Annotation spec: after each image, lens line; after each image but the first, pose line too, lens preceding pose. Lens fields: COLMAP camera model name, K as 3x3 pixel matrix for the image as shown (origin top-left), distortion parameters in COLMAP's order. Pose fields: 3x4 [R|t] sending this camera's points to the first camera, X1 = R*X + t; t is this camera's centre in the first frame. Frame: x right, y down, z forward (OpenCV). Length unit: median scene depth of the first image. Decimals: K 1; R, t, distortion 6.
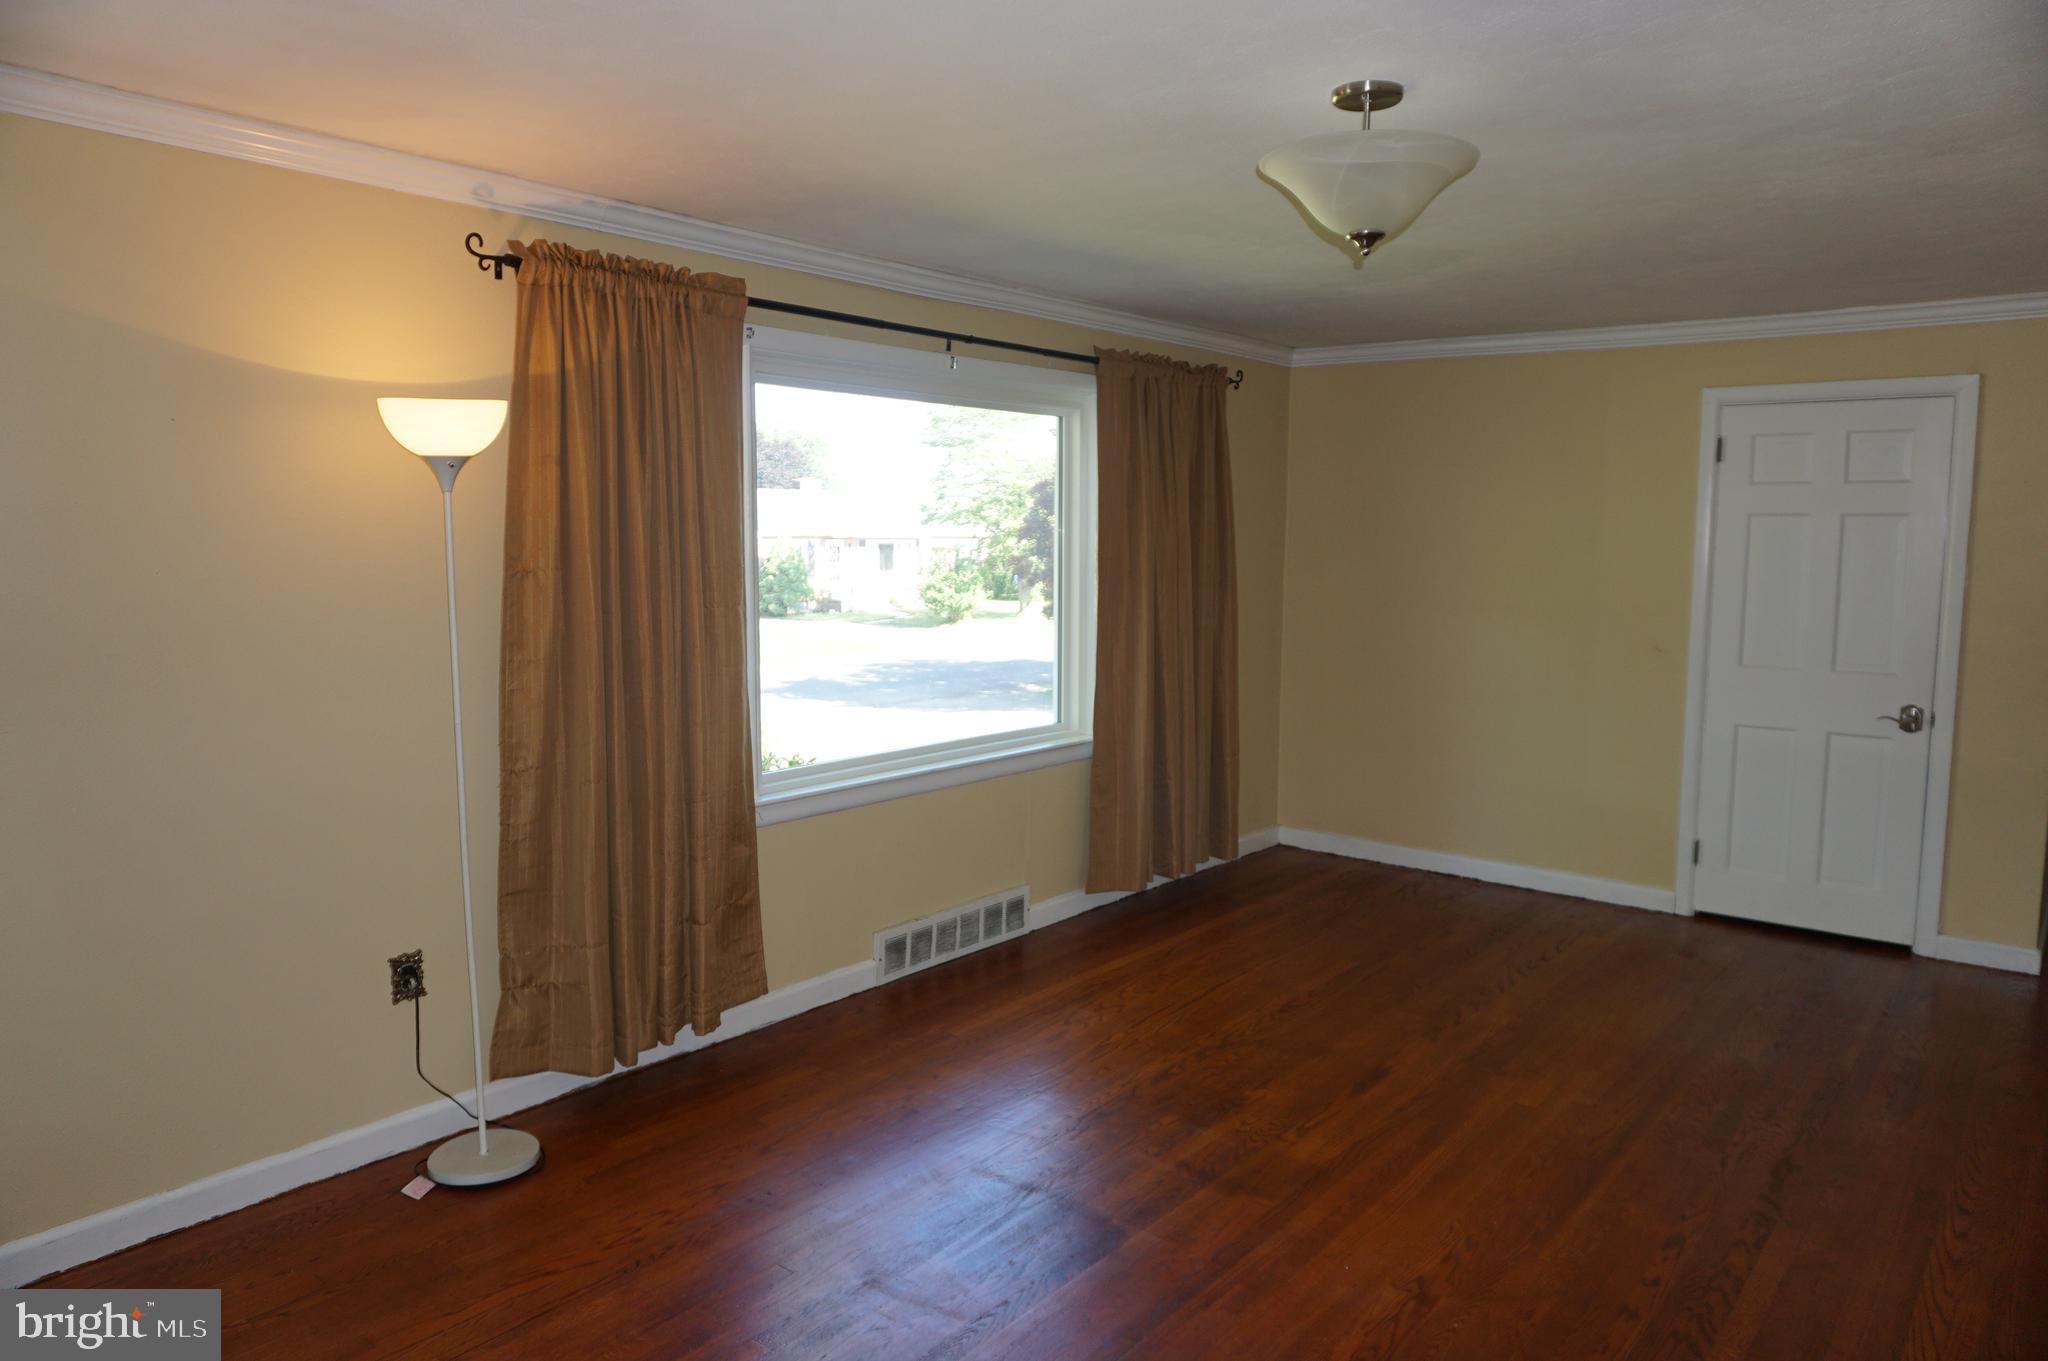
lens RADIAL K [[1392.6, 0, 1016.7], [0, 1392.6, 681.6], [0, 0, 1]] dist [-0.045421, 0.001718]
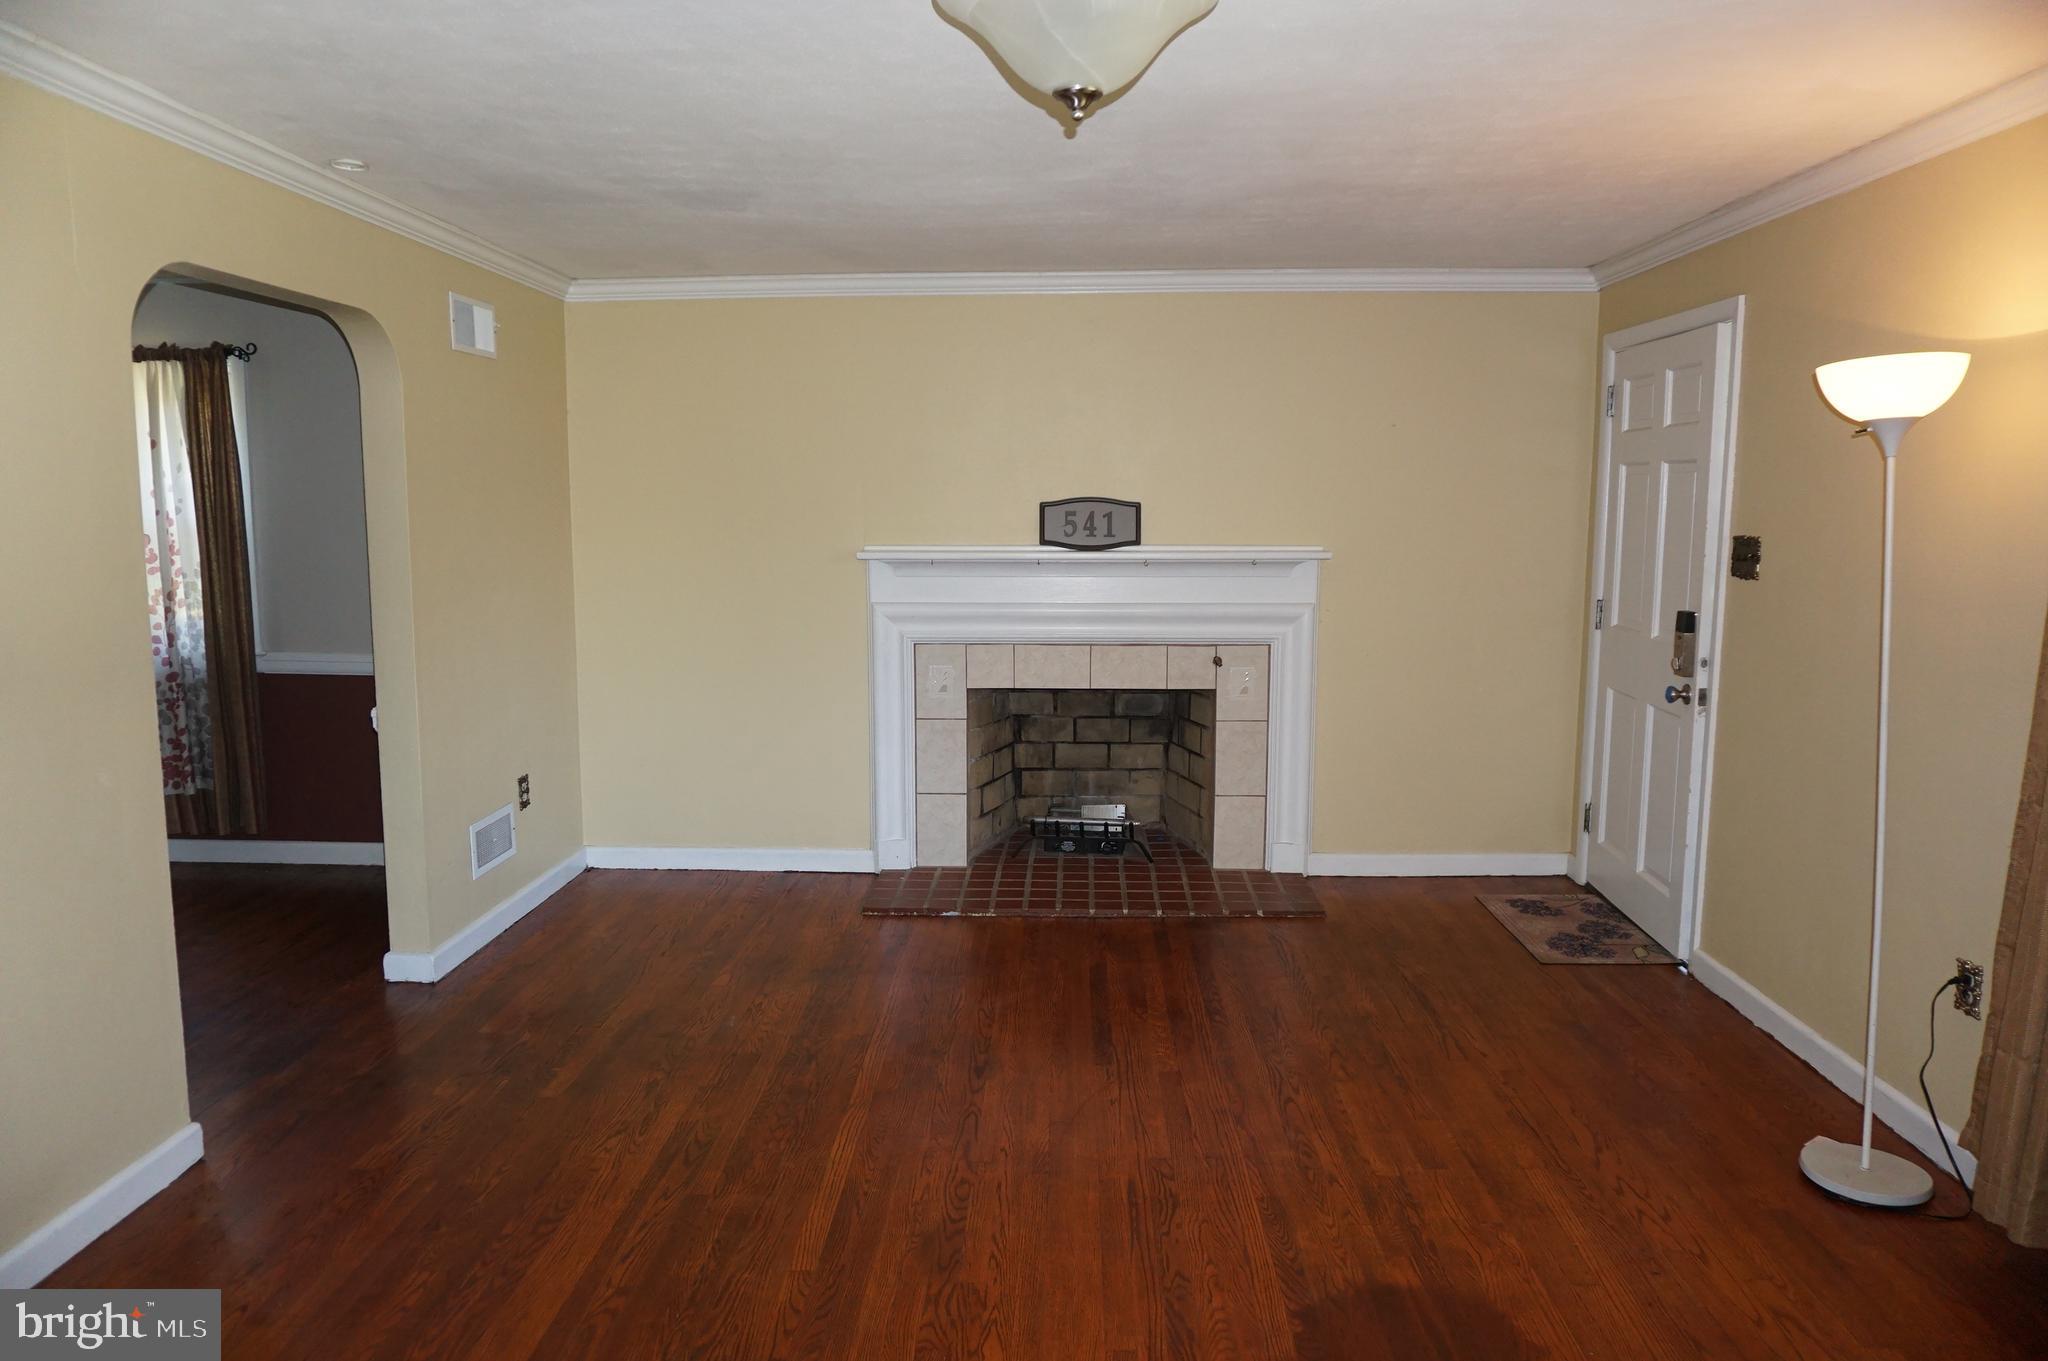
lens RADIAL K [[1377.9, 0, 1024.0], [0, 1377.9, 680.5], [0, 0, 1]] dist [-0.018970, 0.004217]
pose [[-0.801281, 0.071470, -0.594004, 0.478990], [-0.070949, 0.974482, 0.212956, -0.109511], [0.594066, 0.212781, -0.775764, 1.057957]]
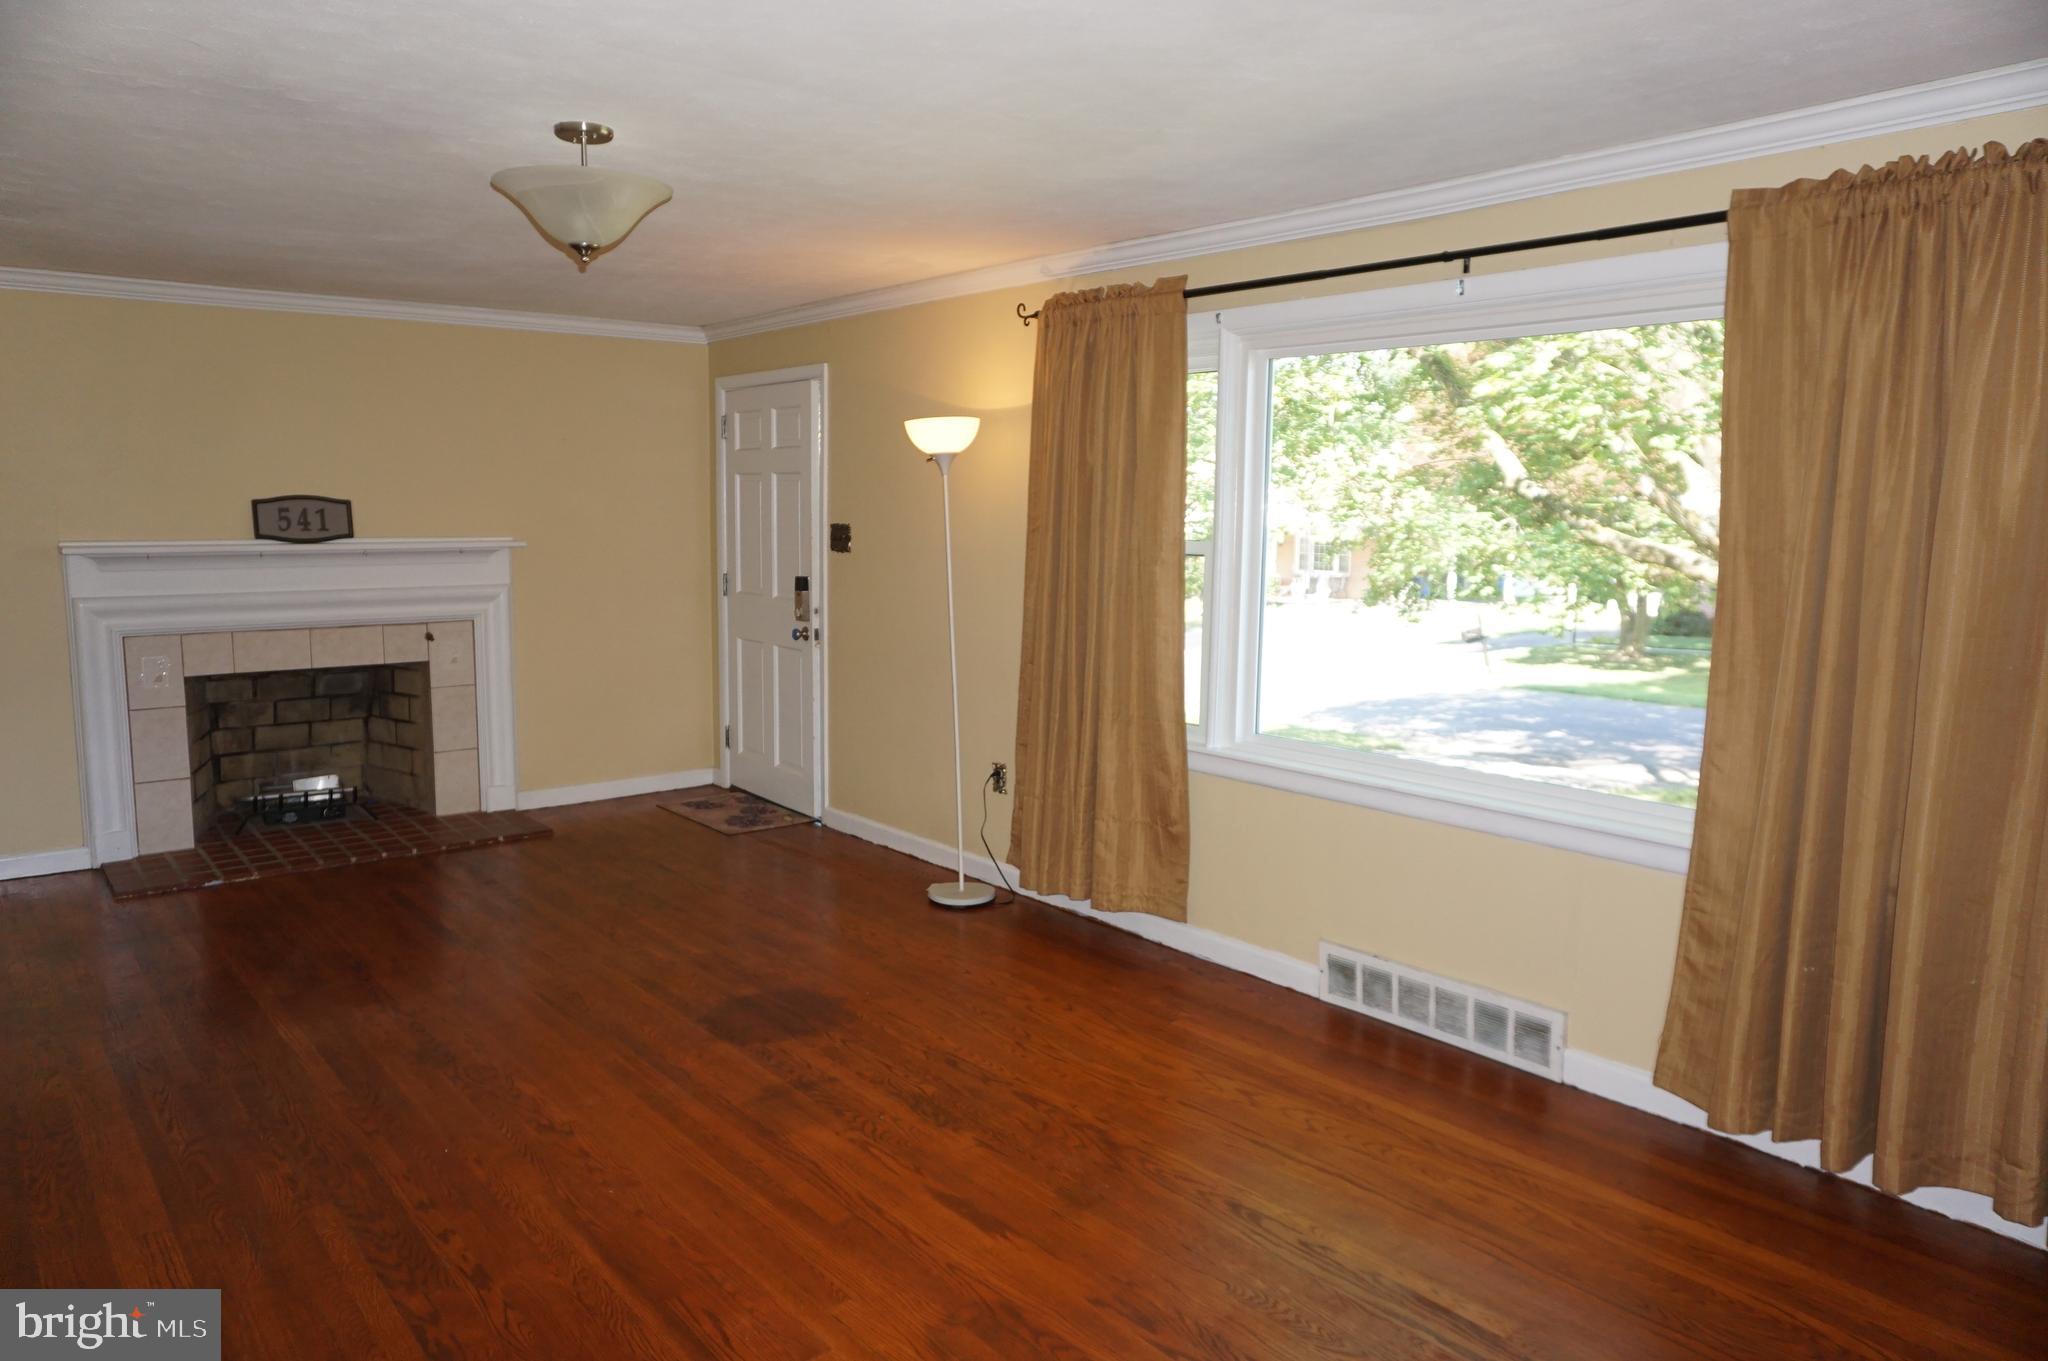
lens RADIAL K [[1392.6, 0, 1016.7], [0, 1392.6, 681.6], [0, 0, 1]] dist [-0.045421, 0.001718]
pose [[-0.212341, 0.113801, -0.970547, 0.915359], [-0.117443, 0.983025, 0.140959, -0.104356], [0.970113, 0.143916, -0.195371, 1.083979]]
